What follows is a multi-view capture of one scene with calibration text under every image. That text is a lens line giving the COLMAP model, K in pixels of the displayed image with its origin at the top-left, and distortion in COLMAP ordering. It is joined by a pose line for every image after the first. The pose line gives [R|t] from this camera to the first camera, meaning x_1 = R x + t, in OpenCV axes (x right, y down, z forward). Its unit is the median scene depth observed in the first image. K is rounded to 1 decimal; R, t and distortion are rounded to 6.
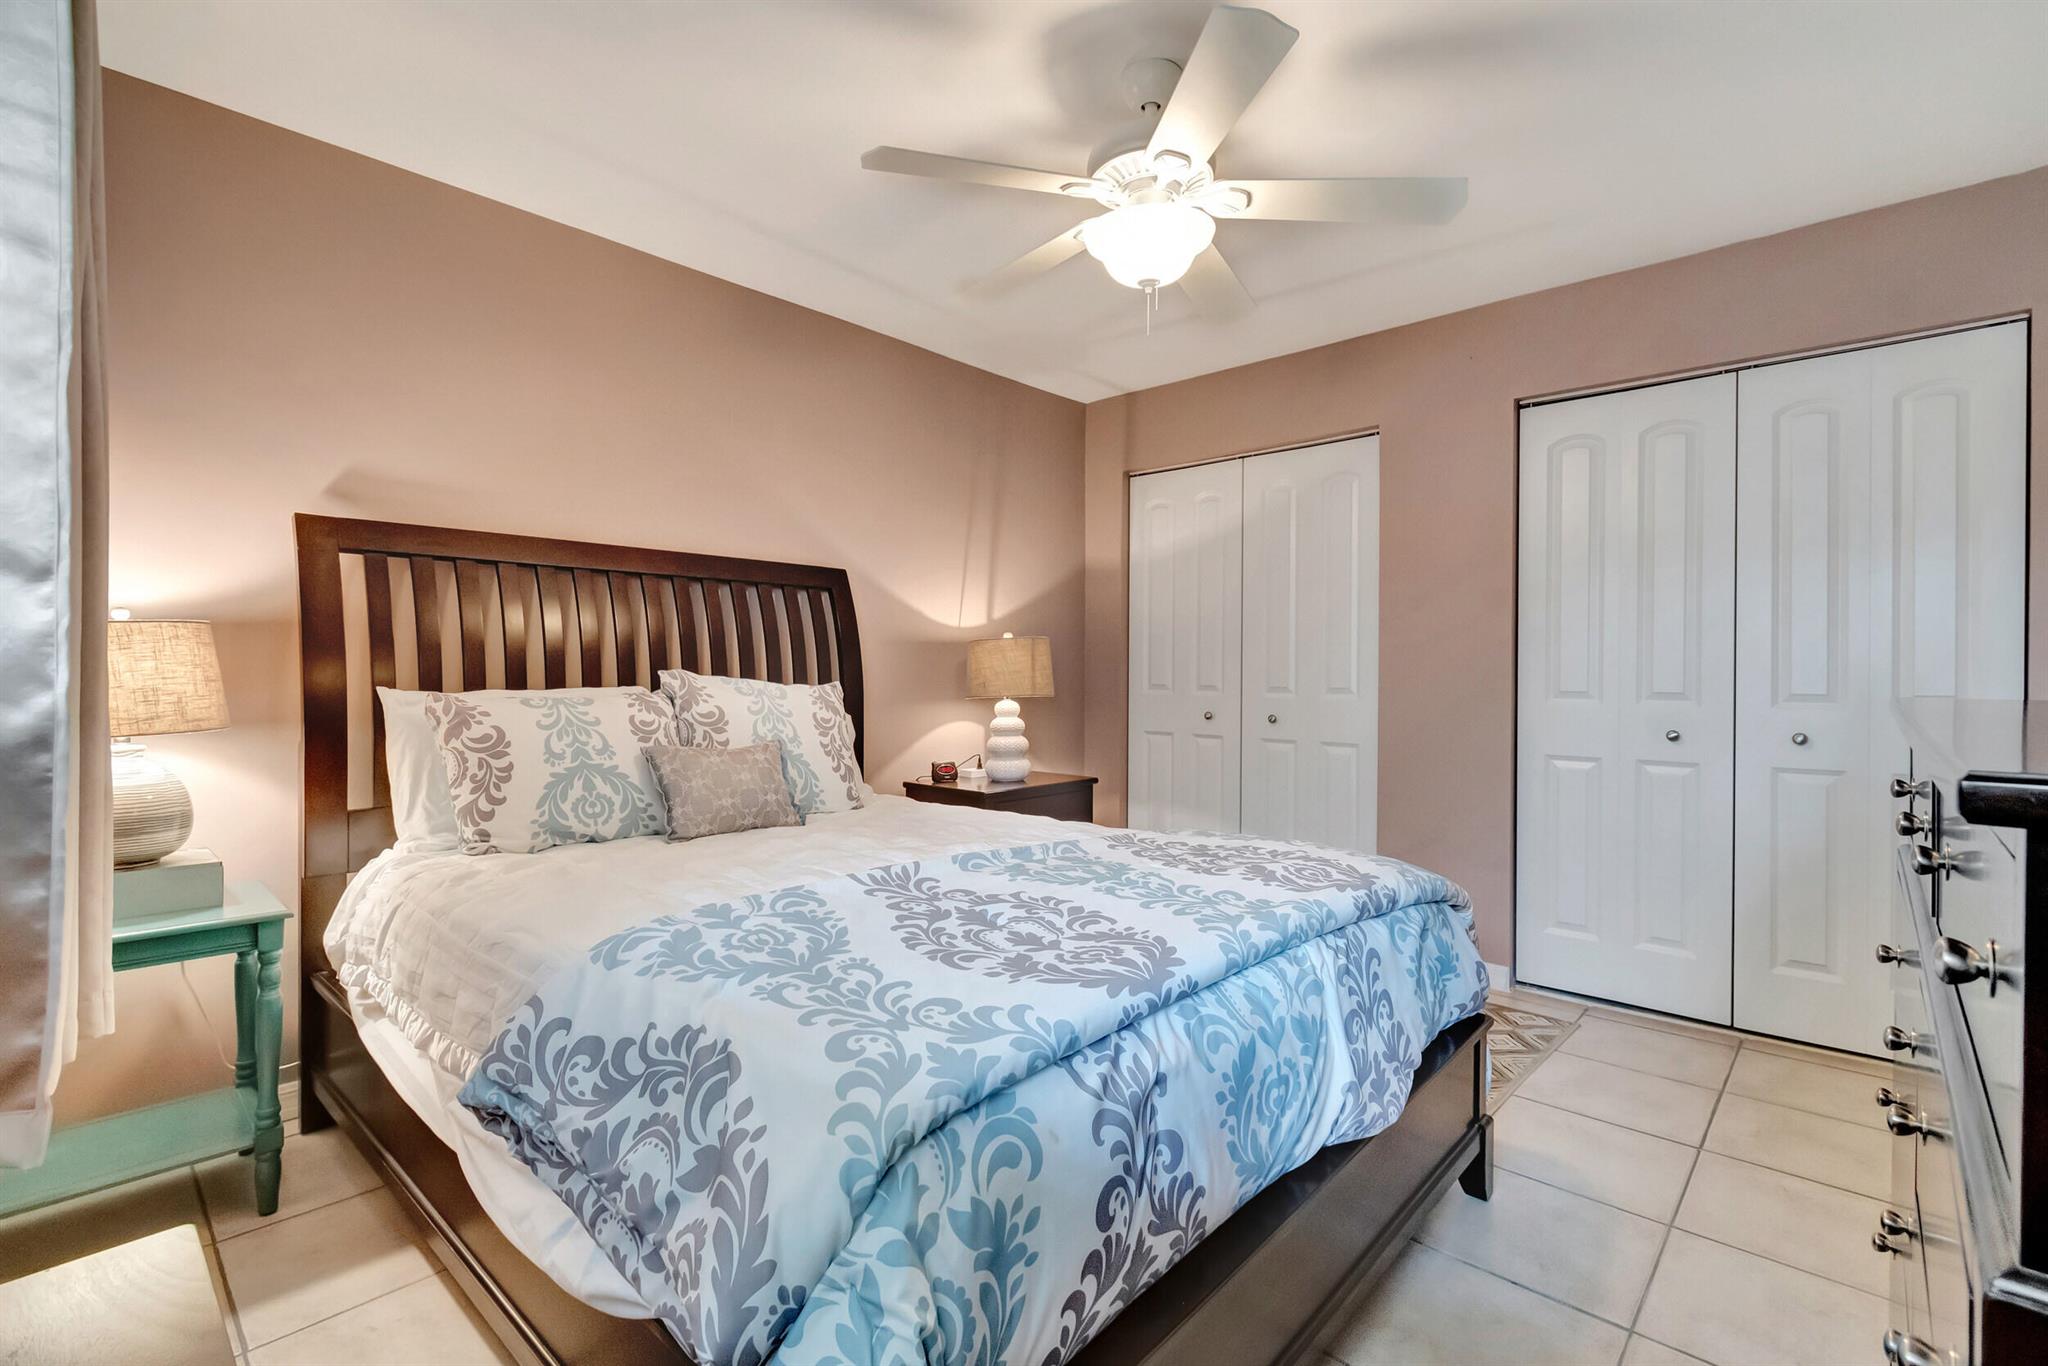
lens RADIAL K [[916.8, 0, 1022.1], [0, 916.8, 676.4], [0, 0, 1]] dist [0.004100, 0.000343]
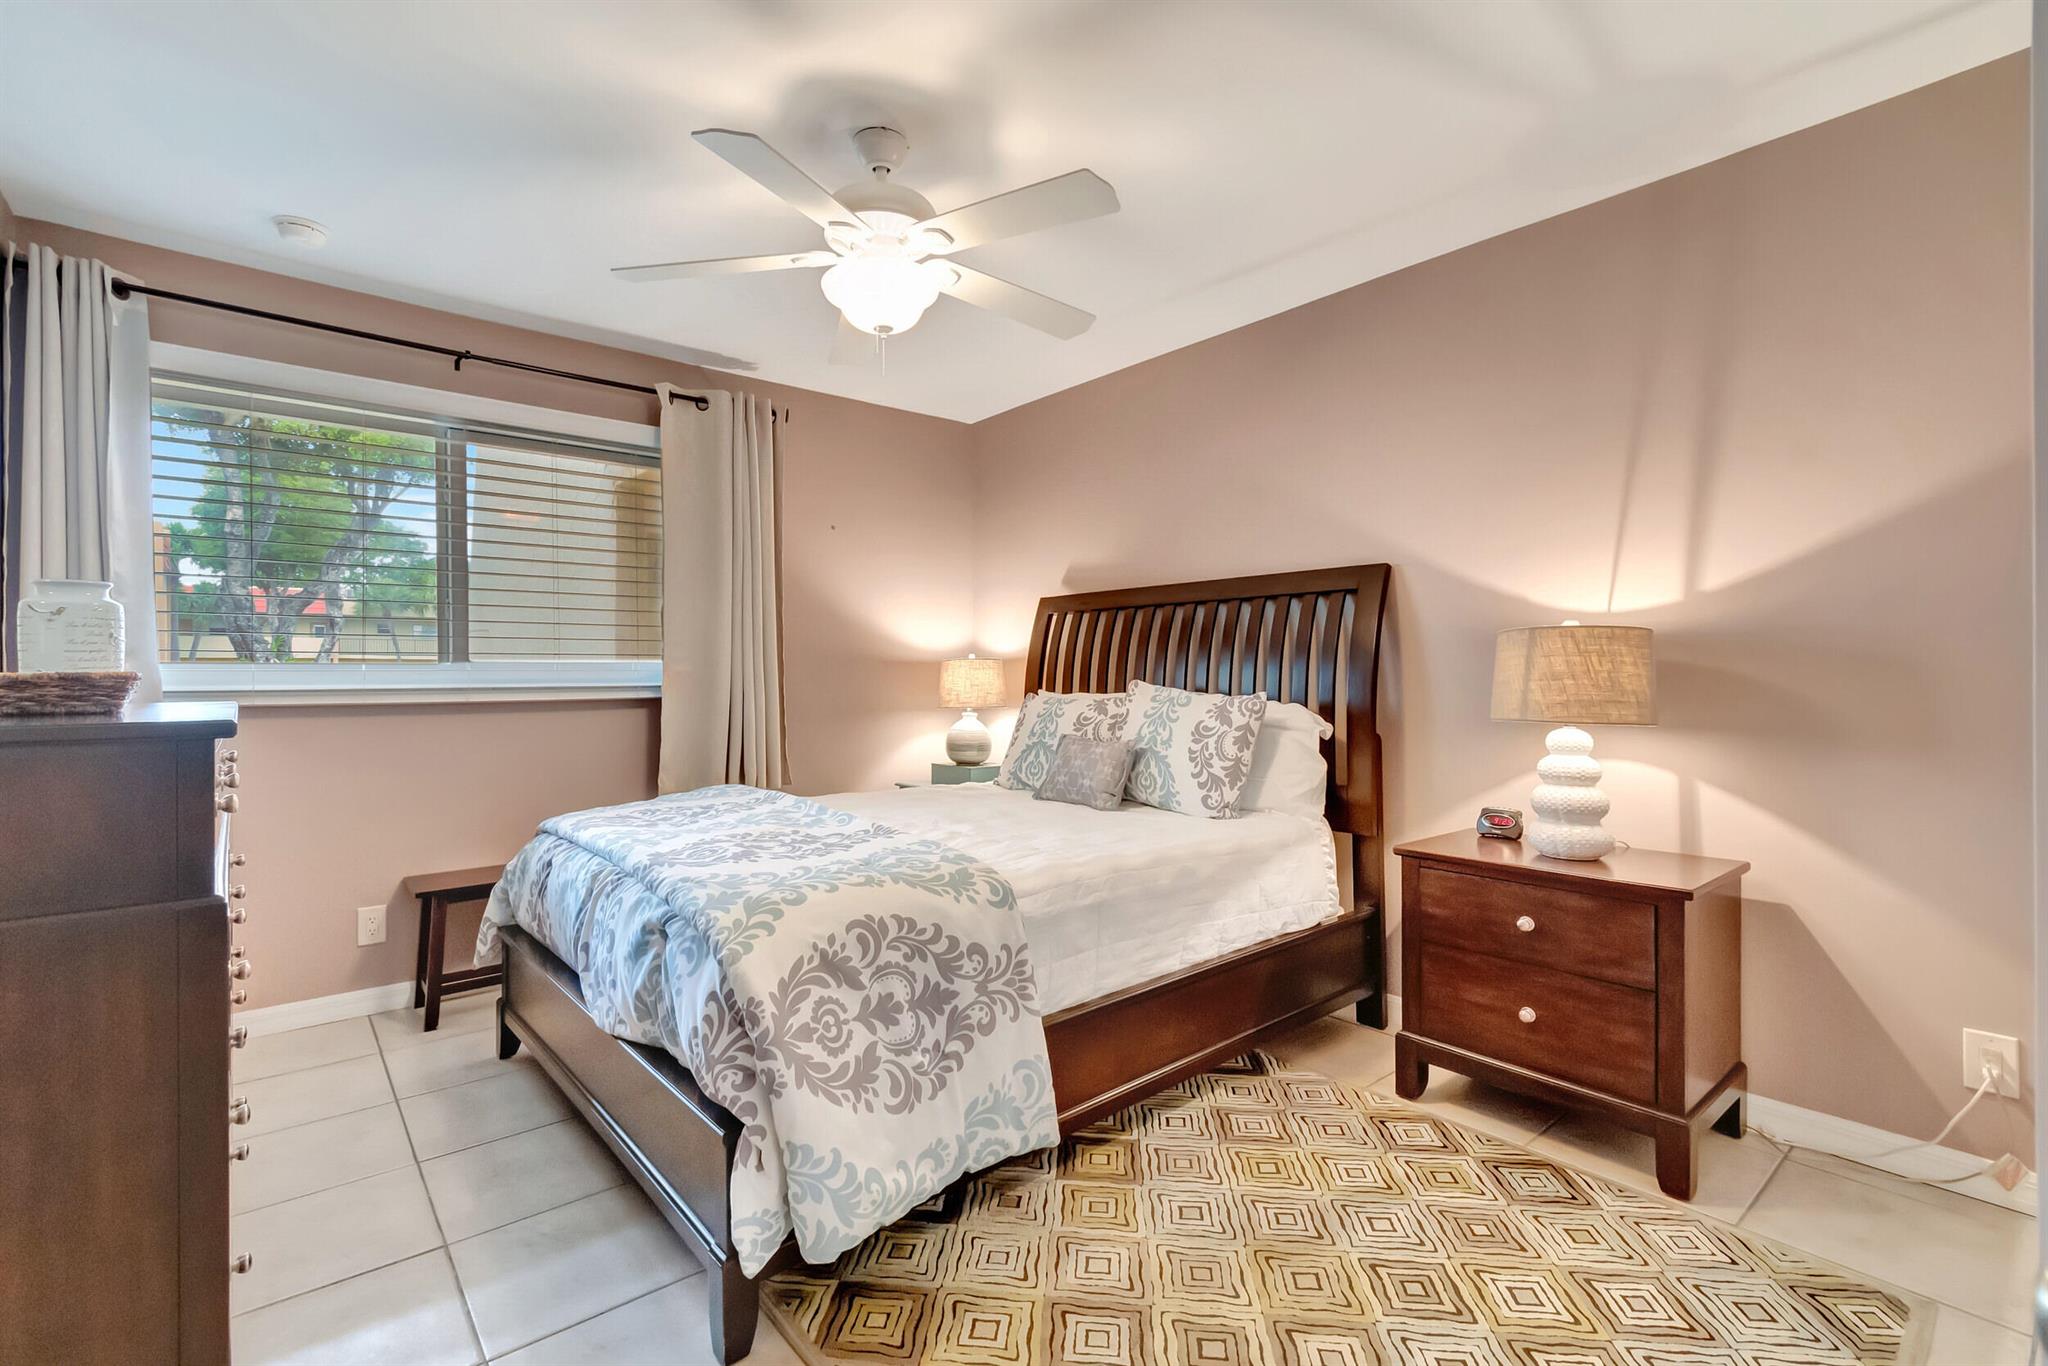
lens RADIAL K [[916.8, 0, 1020.6], [0, 916.8, 682.5], [0, 0, 1]] dist [0.004100, 0.000343]
pose [[-0.129483, 0.004699, -0.991571, 0.855210], [-0.002564, 0.999984, 0.005074, -0.009806], [0.991578, 0.003199, -0.129469, 0.929352]]
